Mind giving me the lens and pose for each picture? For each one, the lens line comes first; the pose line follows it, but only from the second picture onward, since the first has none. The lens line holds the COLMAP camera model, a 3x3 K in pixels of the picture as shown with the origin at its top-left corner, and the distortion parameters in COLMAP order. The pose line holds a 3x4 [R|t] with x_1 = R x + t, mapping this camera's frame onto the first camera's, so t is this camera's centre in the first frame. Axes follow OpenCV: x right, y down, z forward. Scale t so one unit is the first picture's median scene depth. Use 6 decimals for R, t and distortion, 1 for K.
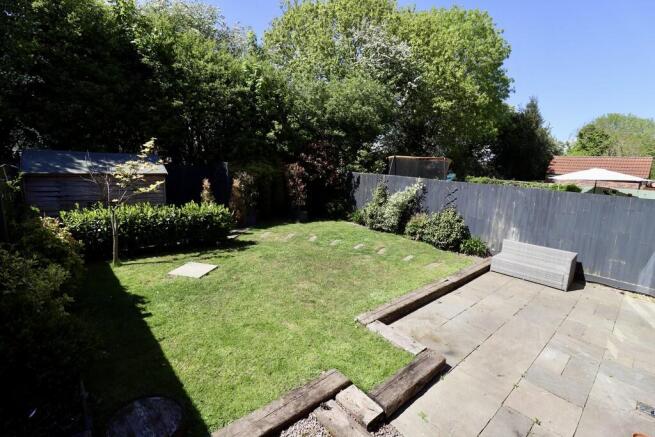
lens RADIAL K [[304.7, 0, 325.2], [0, 304.7, 217.4], [0, 0, 1]] dist [-0.007908, -0.007012]
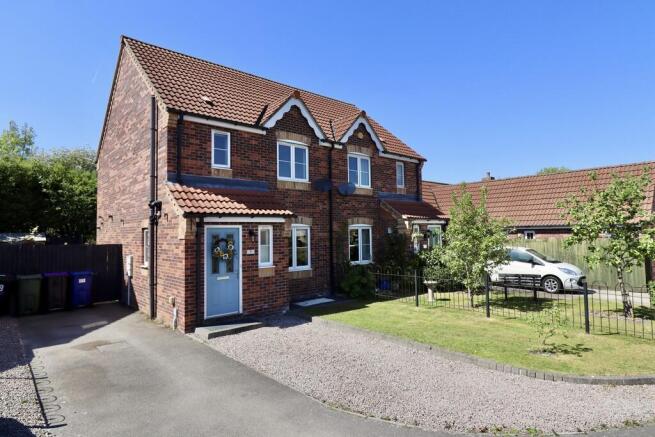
lens RADIAL K [[382.7, 0, 328.8], [0, 382.7, 217.9], [0, 0, 1]] dist [-0.006046, -0.001587]
pose [[0.998255, -0.056983, 0.015477, 1.377693], [0.058972, 0.975345, -0.212659, 0.374273], [-0.002978, 0.213201, 0.977004, -1.626518]]
